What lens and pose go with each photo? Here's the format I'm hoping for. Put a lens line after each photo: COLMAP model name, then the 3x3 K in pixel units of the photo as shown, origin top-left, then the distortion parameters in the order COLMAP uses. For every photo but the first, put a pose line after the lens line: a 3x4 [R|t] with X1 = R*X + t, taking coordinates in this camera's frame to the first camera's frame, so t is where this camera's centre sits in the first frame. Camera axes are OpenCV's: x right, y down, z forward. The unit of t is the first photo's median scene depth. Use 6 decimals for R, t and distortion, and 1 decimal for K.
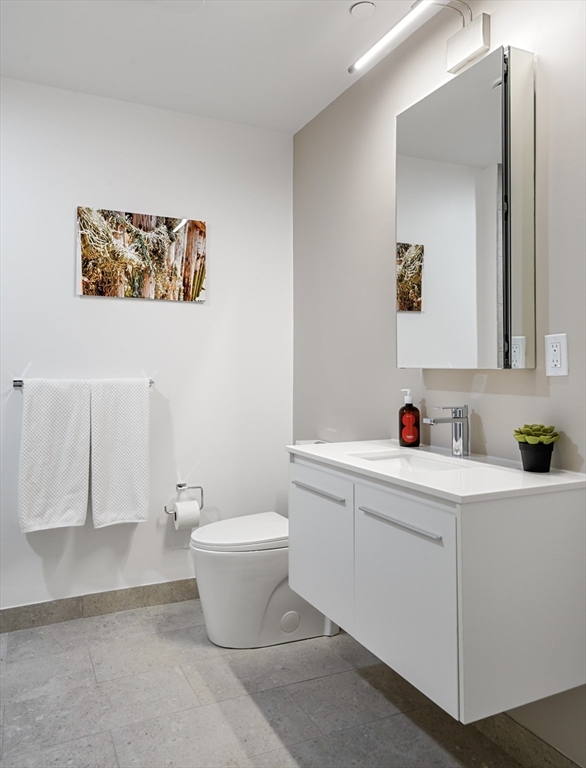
lens RADIAL K [[570.7, 0, 292.8], [0, 570.7, 350.0], [0, 0, 1]] dist [0.008462, -0.003351]
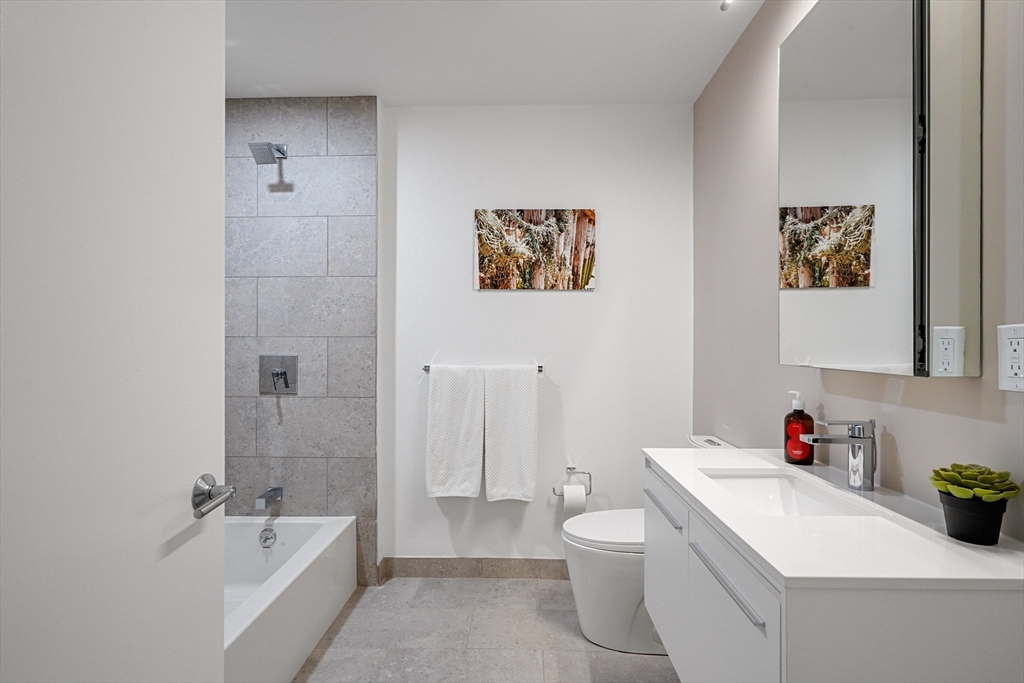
lens RADIAL K [[501.6, 0, 512.0], [0, 501.6, 341.5], [0, 0, 1]] dist [0.000218, -0.001211]
pose [[0.888562, -0.001391, -0.458754, 0.136195], [0.014317, 0.999592, 0.024700, -0.018398], [0.458533, -0.028516, 0.888220, 0.163906]]
